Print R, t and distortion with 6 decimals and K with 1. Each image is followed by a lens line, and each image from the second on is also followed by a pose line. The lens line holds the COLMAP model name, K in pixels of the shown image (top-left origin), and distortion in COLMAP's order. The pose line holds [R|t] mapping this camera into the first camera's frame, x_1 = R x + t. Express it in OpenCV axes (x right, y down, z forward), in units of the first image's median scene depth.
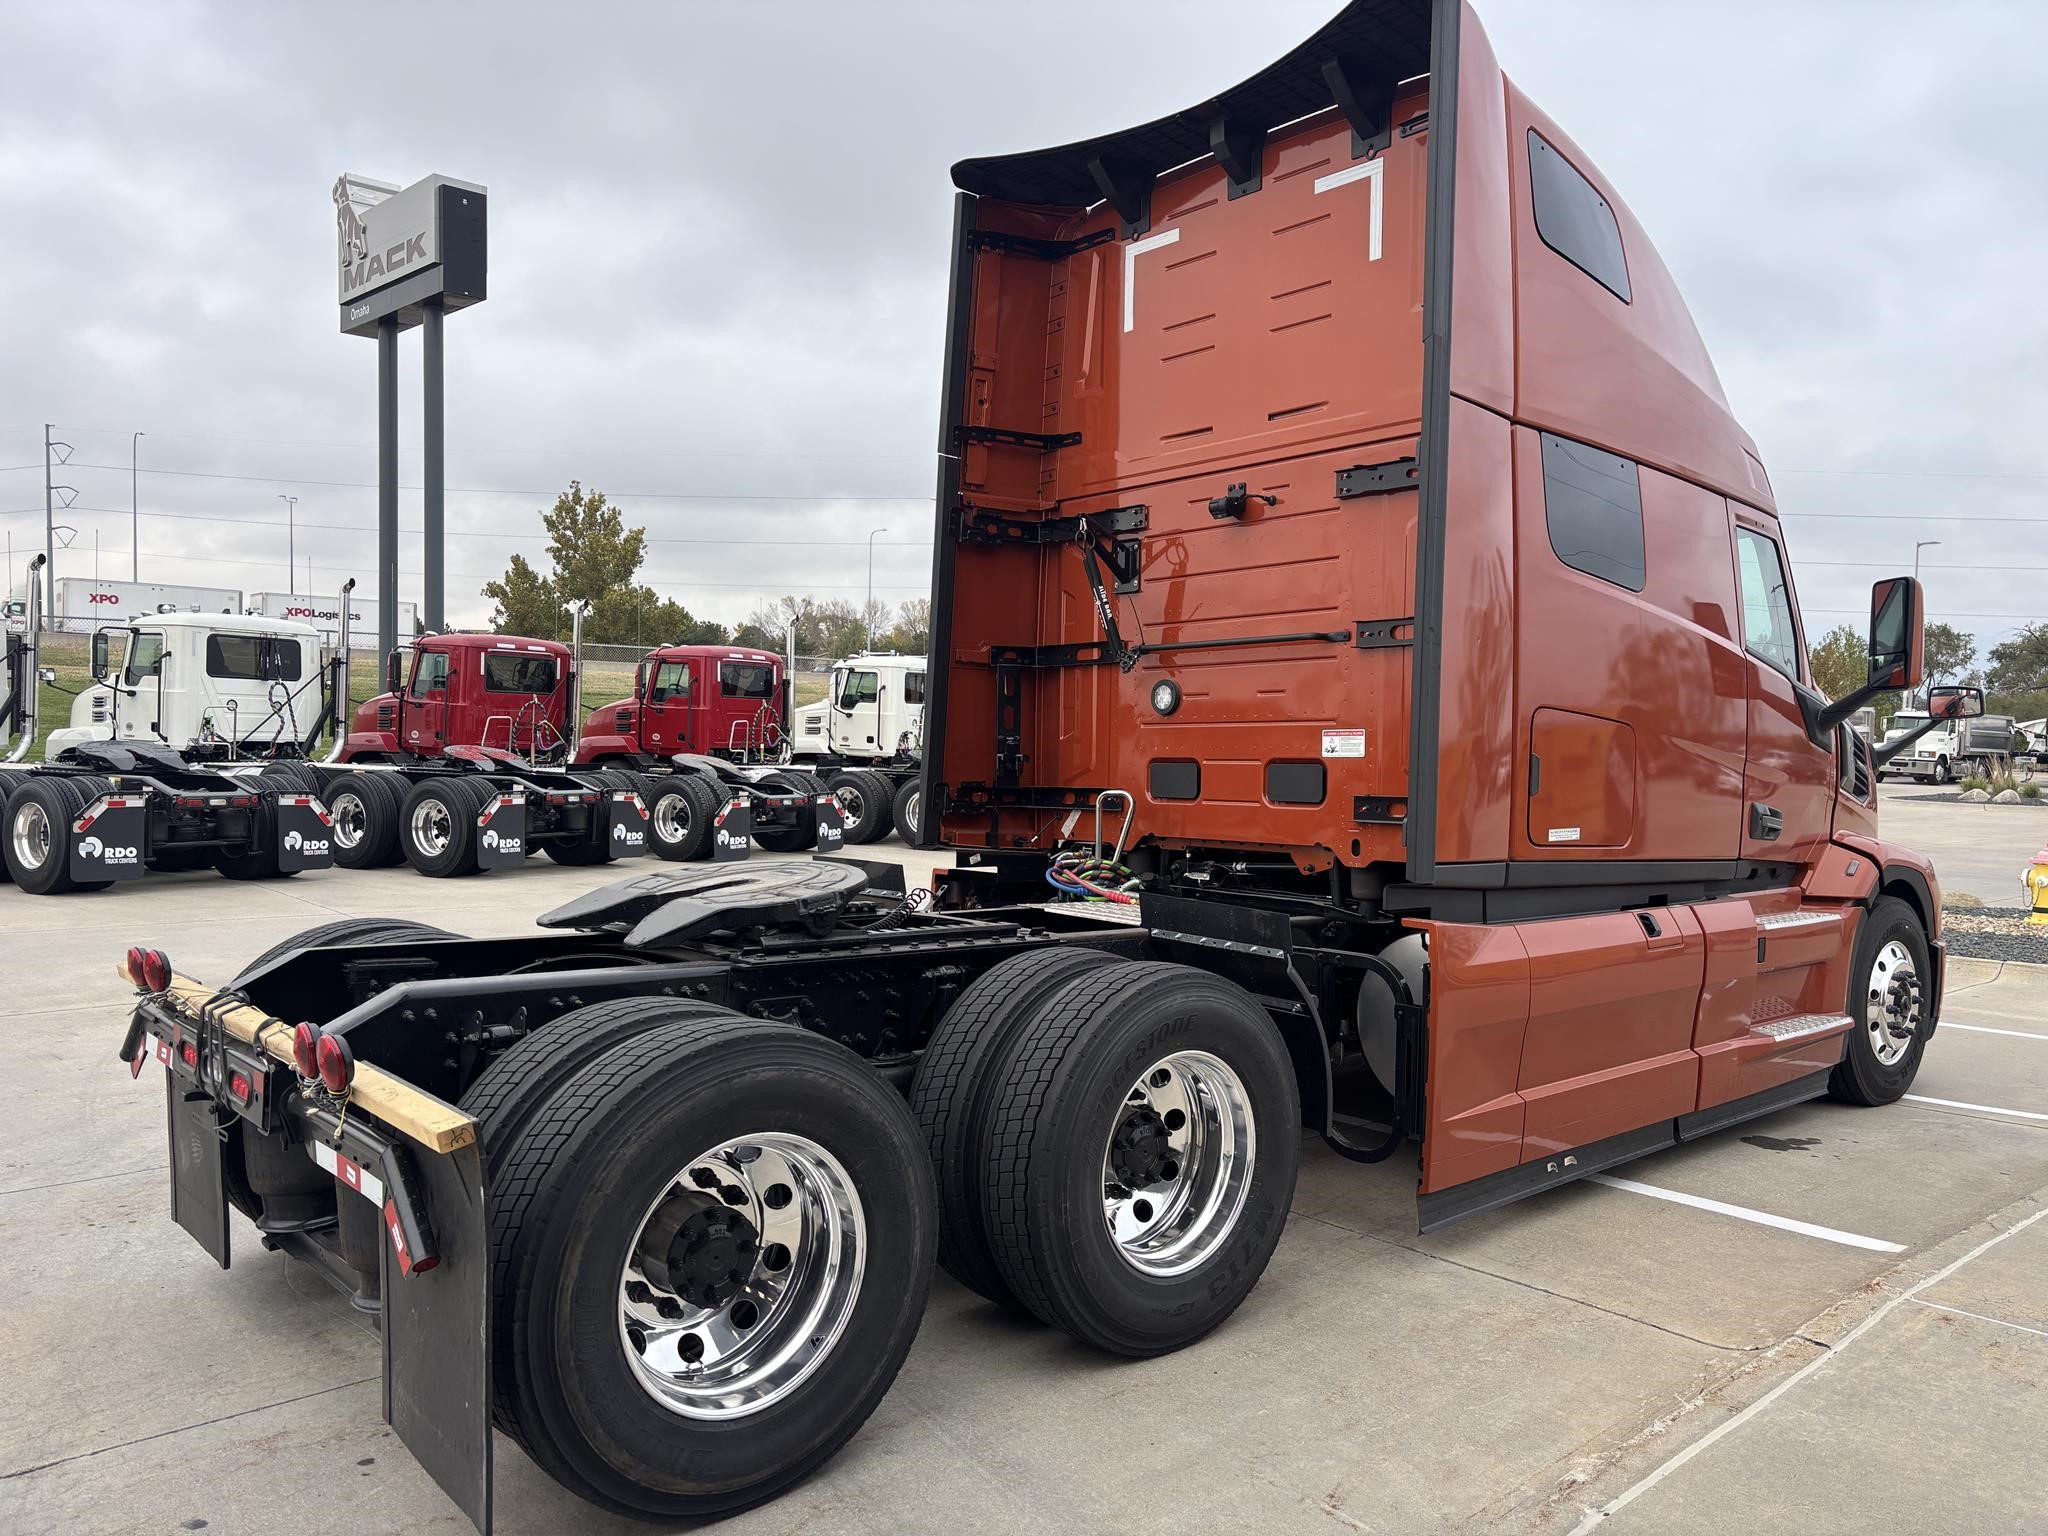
lens RADIAL K [[1594.4, 0, 1024.0], [0, 1594.4, 768.0], [0, 0, 1]] dist [-0.024724, -0.003810]
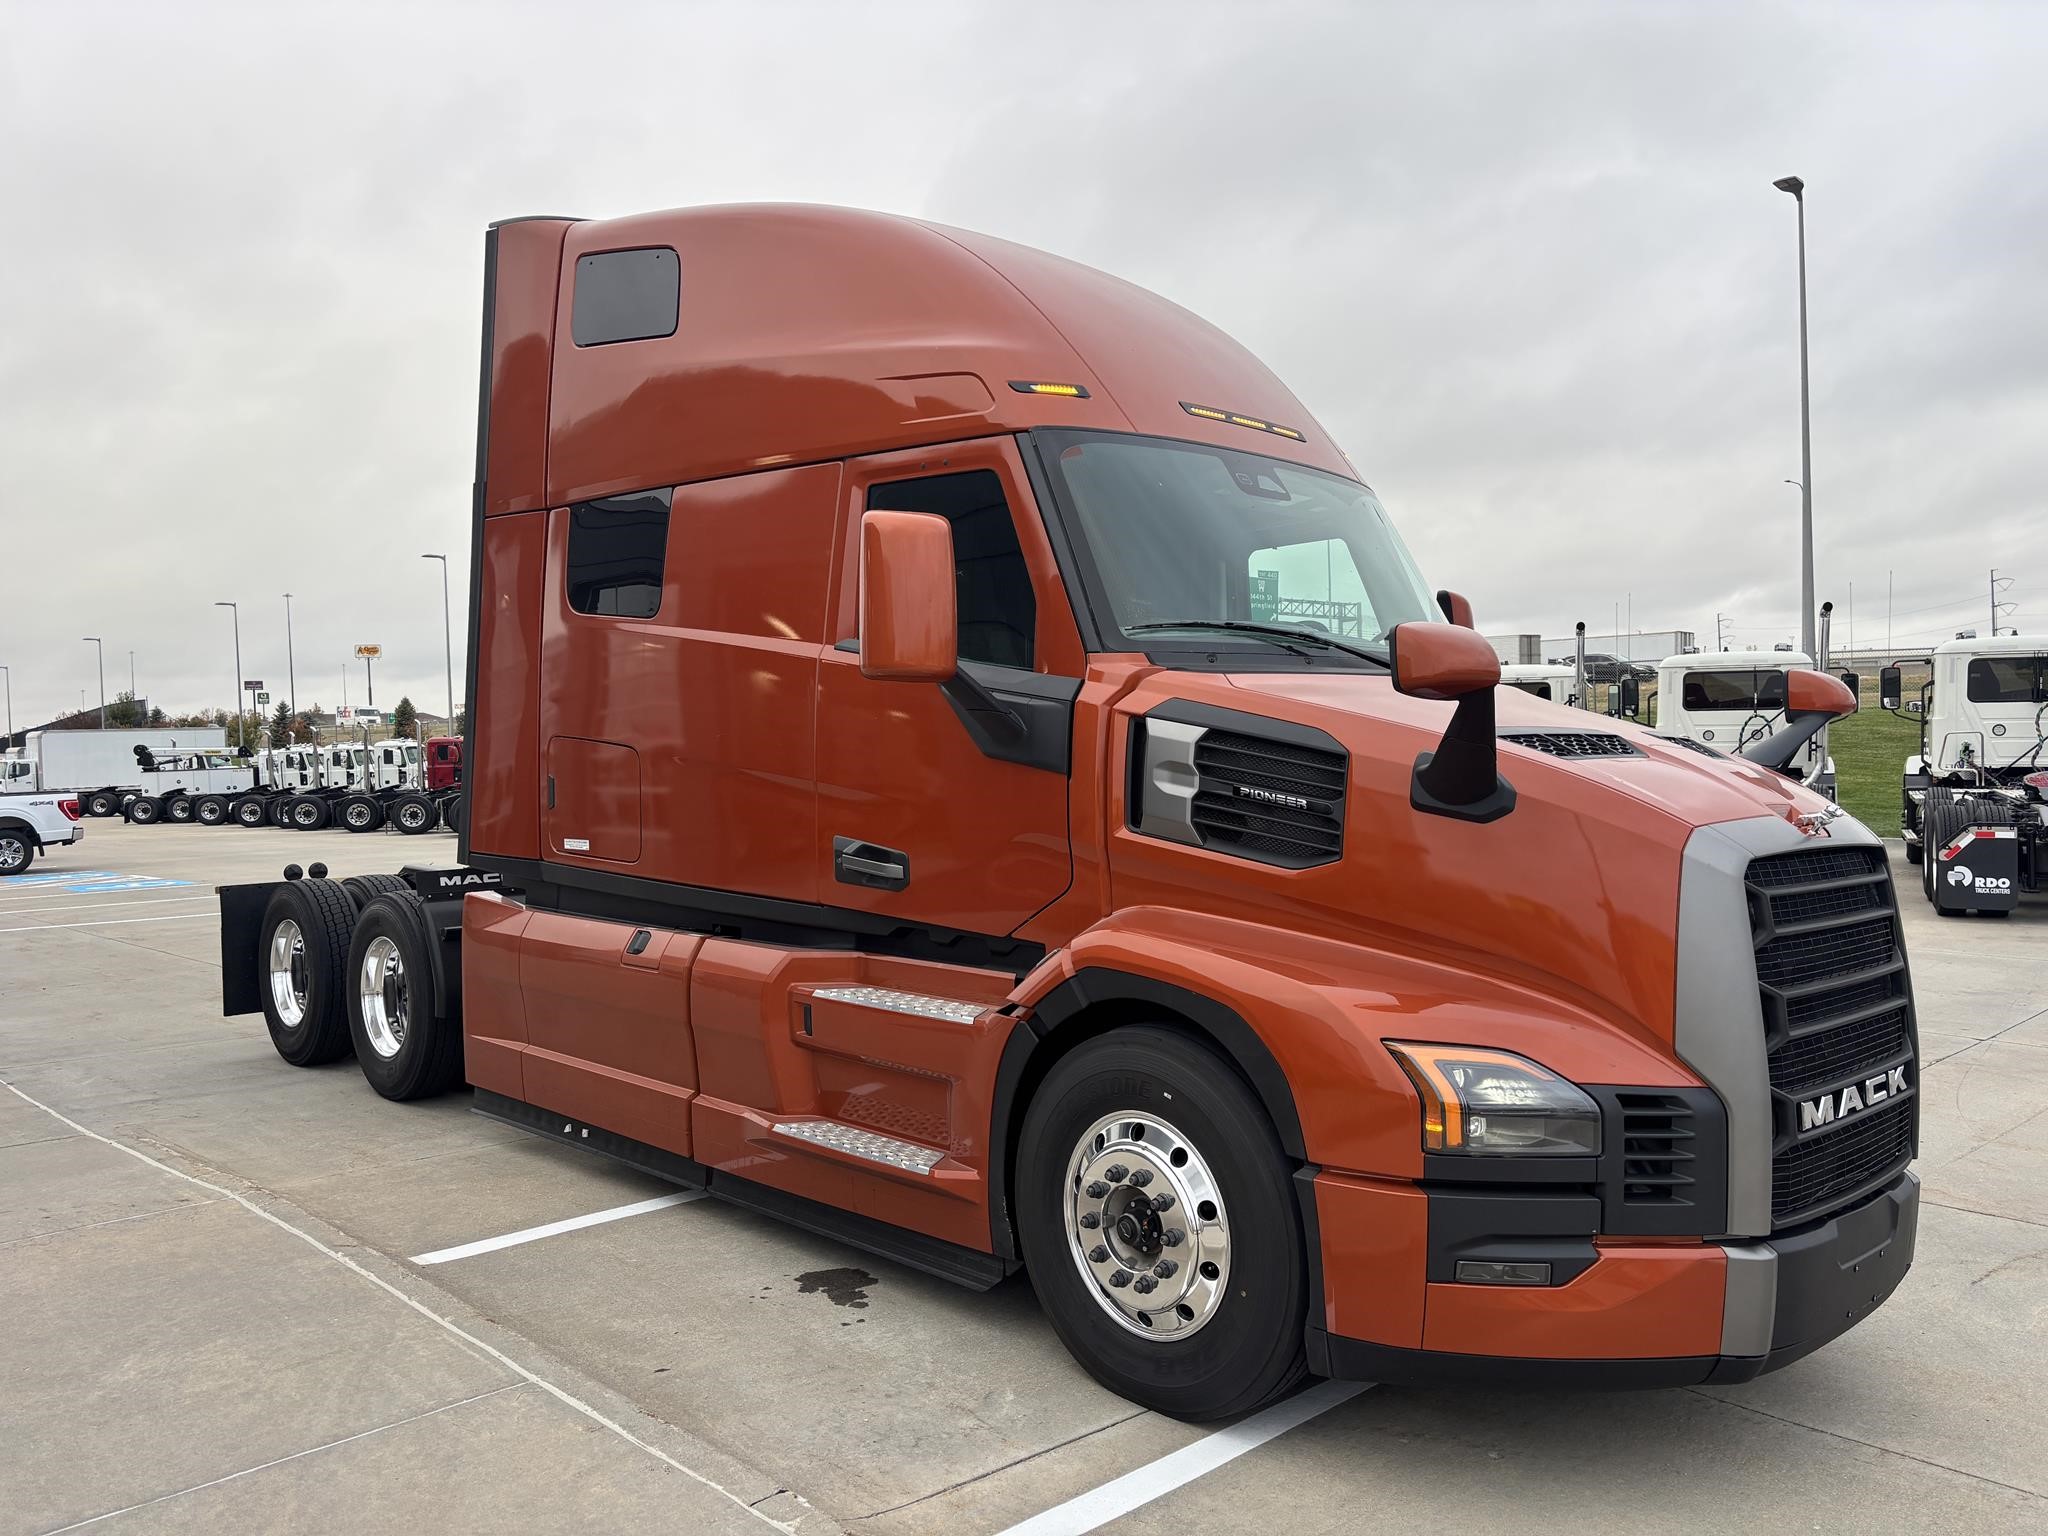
lens RADIAL K [[1601.0, 0, 1024.0], [0, 1601.0, 768.0], [0, 0, 1]] dist [-0.082861, -0.001885]
pose [[0.035141, -0.015068, -0.999269, 1.233277], [-0.008713, 0.999844, -0.015383, 0.001245], [0.999344, 0.009247, 0.035004, 1.053997]]
